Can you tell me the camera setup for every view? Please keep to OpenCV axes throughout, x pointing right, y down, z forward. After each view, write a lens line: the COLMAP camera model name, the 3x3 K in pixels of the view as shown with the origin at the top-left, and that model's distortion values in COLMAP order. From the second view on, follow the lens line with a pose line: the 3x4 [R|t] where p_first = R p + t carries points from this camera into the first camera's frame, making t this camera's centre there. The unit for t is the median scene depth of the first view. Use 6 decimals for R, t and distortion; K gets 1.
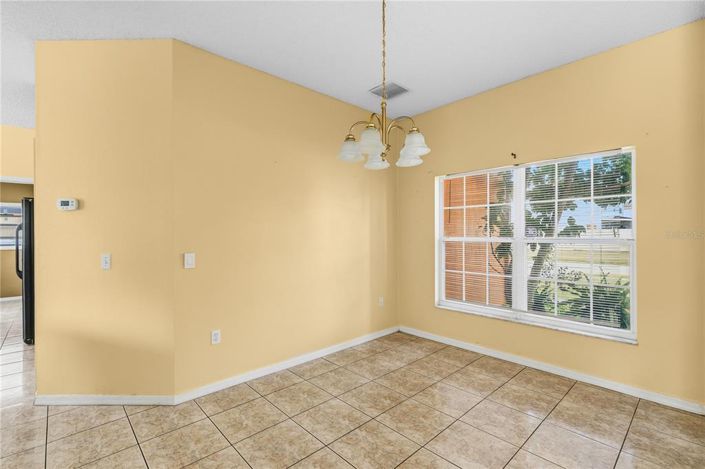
lens RADIAL K [[316.6, 0, 354.5], [0, 316.6, 233.6], [0, 0, 1]] dist [0.003420, -0.000996]
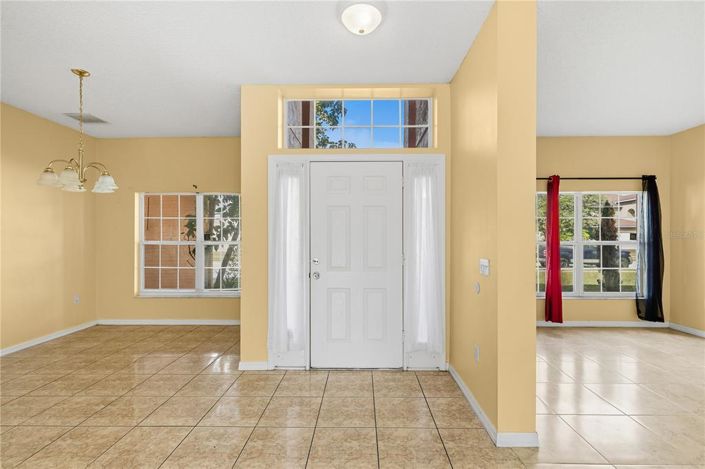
lens RADIAL K [[316.6, 0, 357.0], [0, 316.6, 237.0], [0, 0, 1]] dist [0.003420, -0.000996]
pose [[0.690772, 0.005276, 0.723054, -0.048258], [-0.004479, 0.999985, -0.003017, -0.004596], [-0.723059, -0.001155, 0.690785, -0.544701]]
